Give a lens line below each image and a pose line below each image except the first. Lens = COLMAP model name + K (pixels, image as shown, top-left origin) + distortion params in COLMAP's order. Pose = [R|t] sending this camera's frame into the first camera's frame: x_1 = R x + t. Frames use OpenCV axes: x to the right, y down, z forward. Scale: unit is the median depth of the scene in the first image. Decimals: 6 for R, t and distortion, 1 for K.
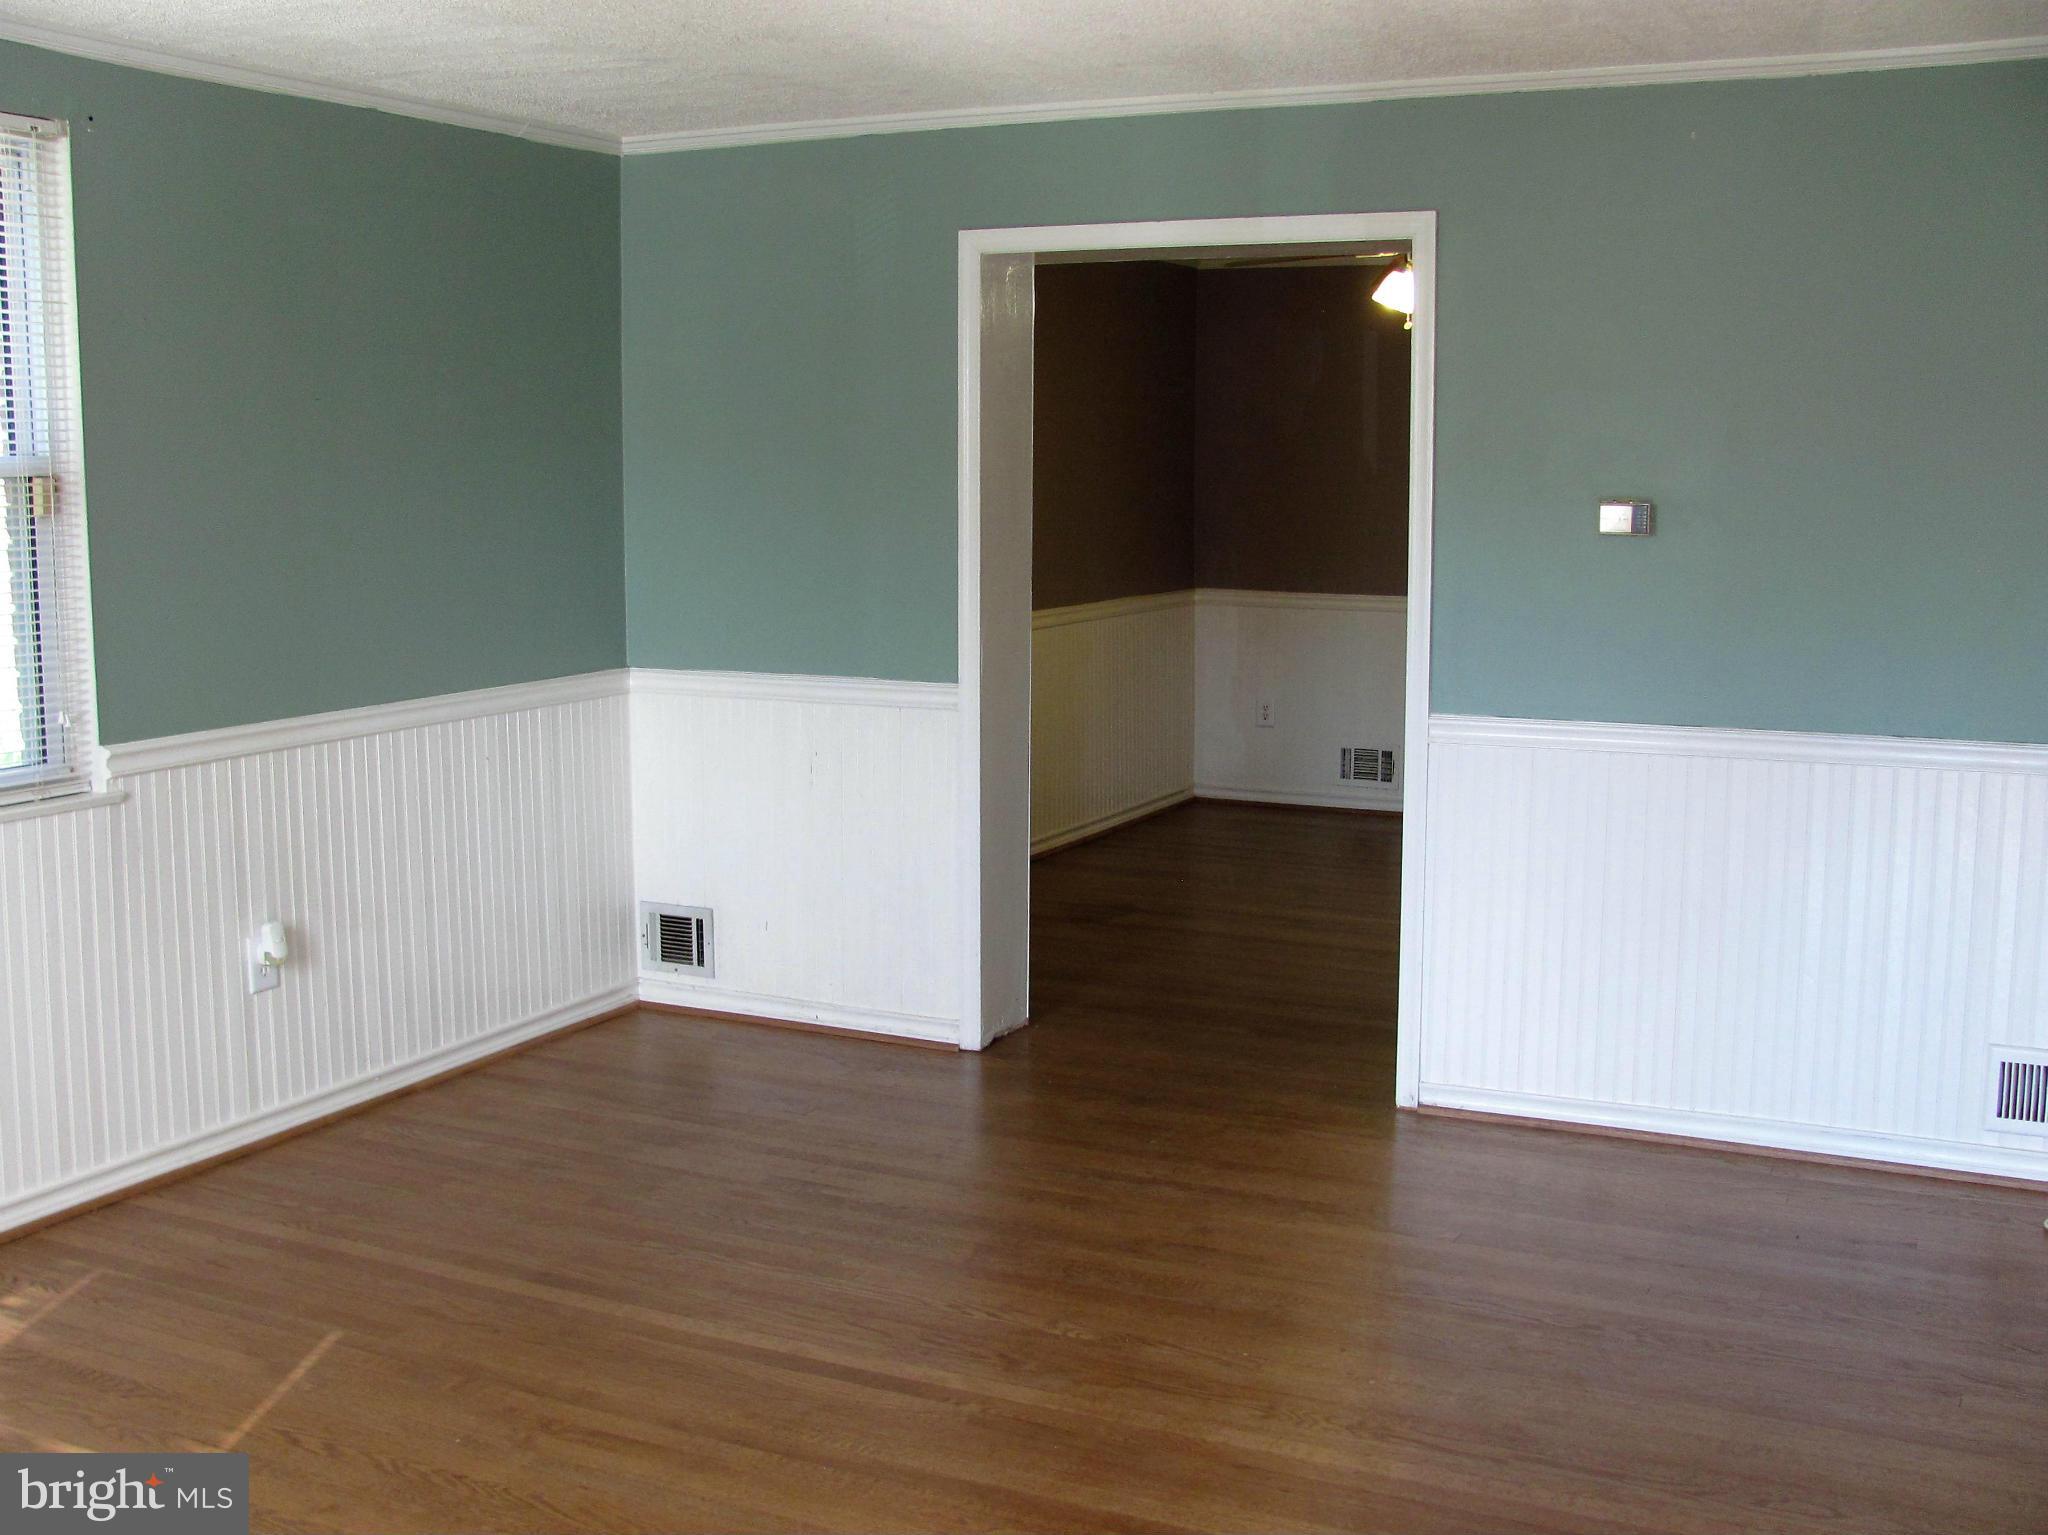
lens RADIAL K [[2196.2, 0, 1023.9], [0, 2196.2, 738.5], [0, 0, 1]] dist [-0.203709, 0.298436]
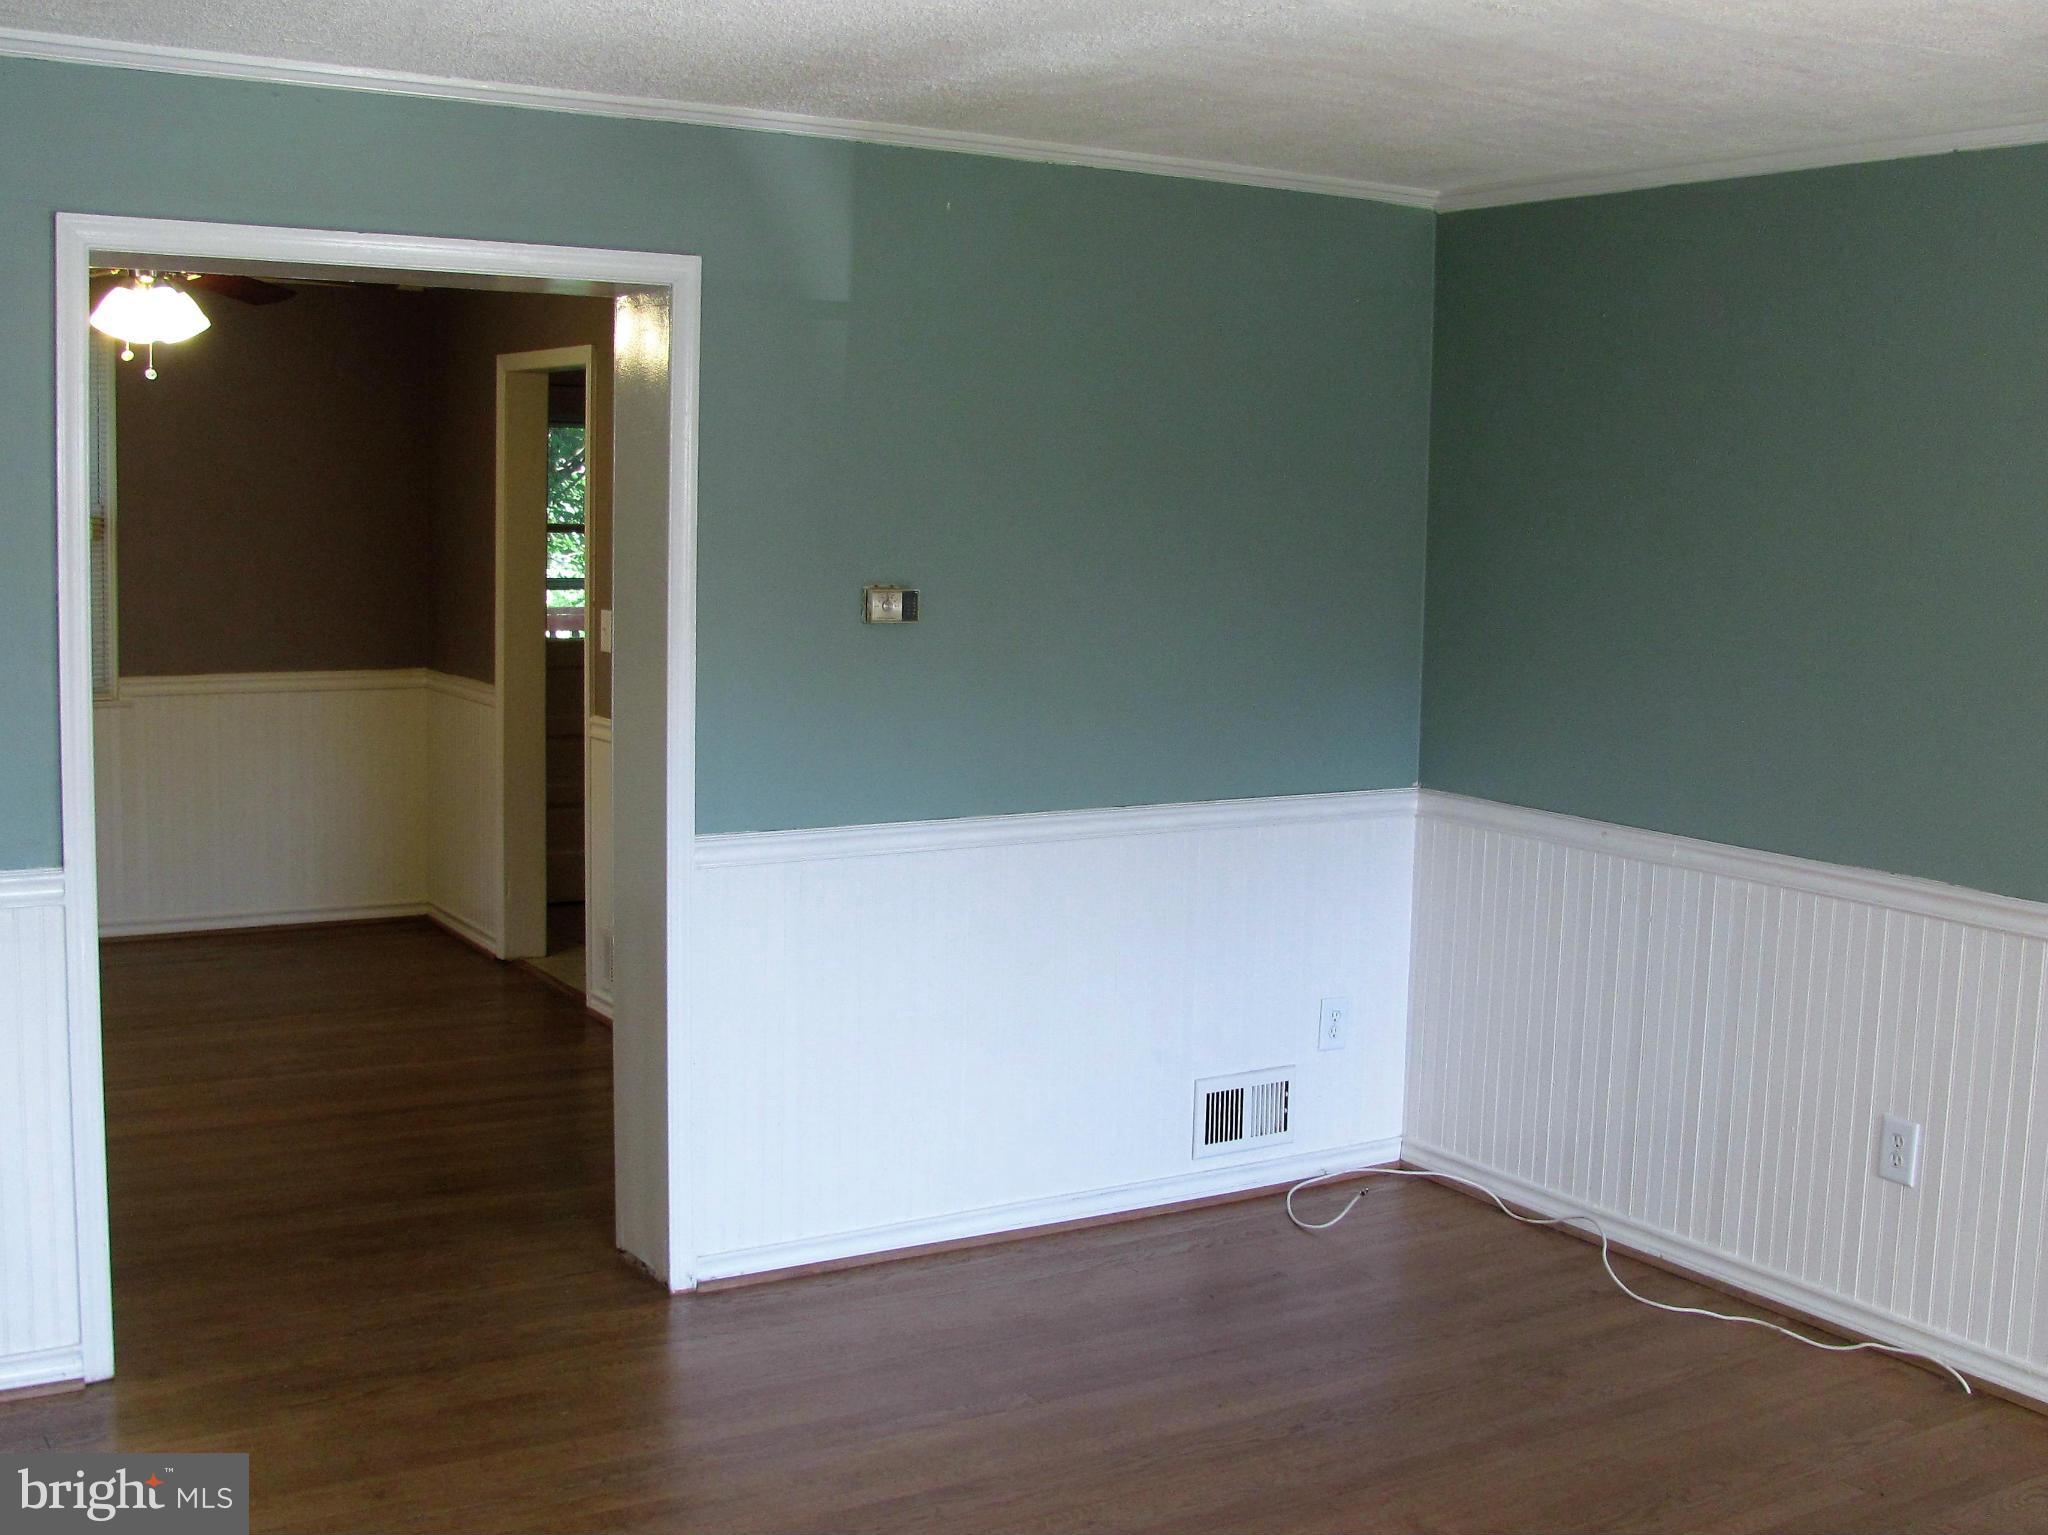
lens RADIAL K [[2318.9, 0, 1024.0], [0, 2318.9, 767.5], [0, 0, 1]] dist [-0.187299, 0.238972]
pose [[0.524651, -0.089138, 0.846638, -0.514133], [0.080252, 0.995253, 0.055054, -0.077988], [-0.847526, 0.039060, 0.529314, 0.398768]]
